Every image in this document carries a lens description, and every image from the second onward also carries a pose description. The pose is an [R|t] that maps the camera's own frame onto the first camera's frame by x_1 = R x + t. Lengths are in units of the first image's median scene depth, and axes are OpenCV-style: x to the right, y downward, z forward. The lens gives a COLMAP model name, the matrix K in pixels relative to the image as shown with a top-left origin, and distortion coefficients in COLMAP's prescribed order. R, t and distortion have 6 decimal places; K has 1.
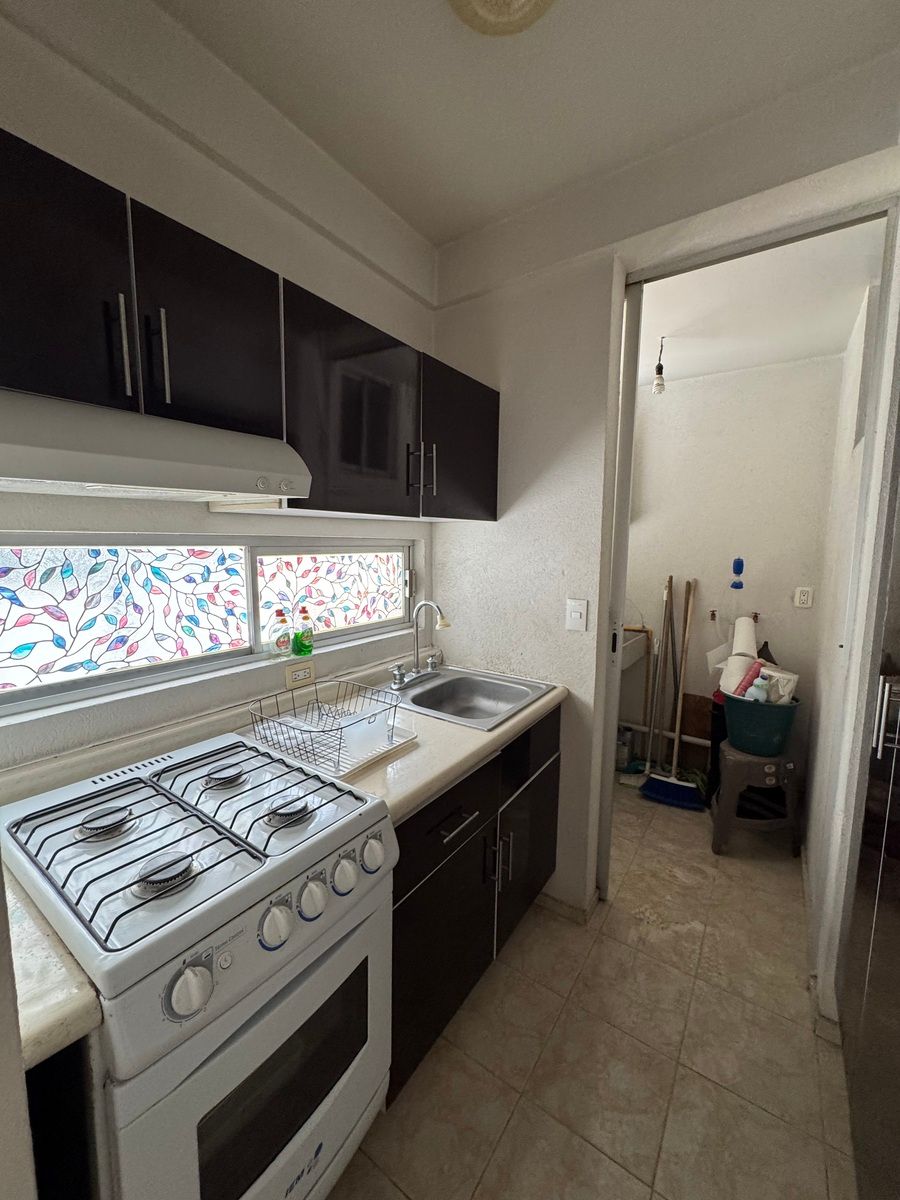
lens RADIAL K [[482.8, 0, 449.7], [0, 482.8, 601.1], [0, 0, 1]] dist [-0.001951, -0.000115]
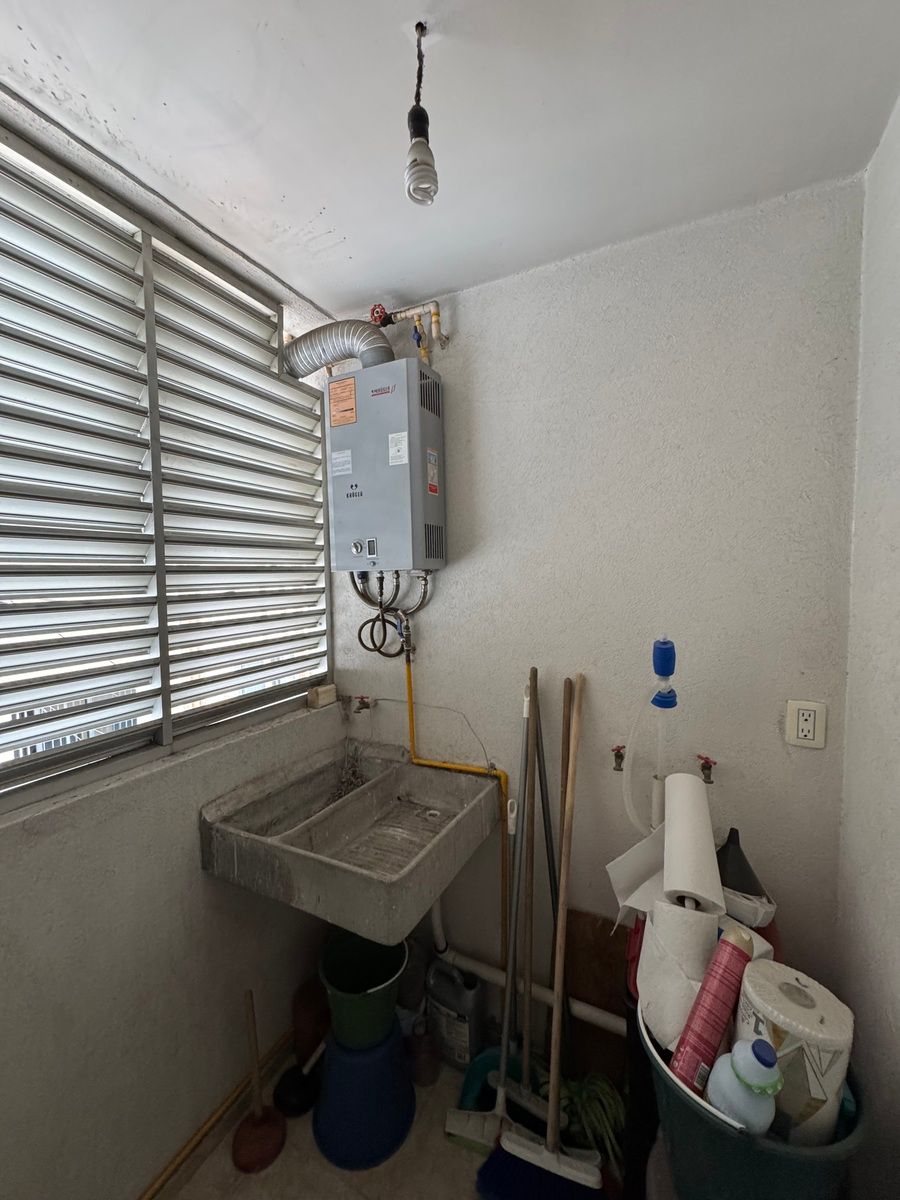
lens RADIAL K [[482.8, 0, 449.6], [0, 482.8, 600.2], [0, 0, 1]] dist [-0.001951, -0.000115]
pose [[0.991261, -0.025834, 0.129362, 0.329872], [0.032775, 0.998119, -0.051816, -0.103078], [-0.127780, 0.055603, 0.990243, 0.555351]]
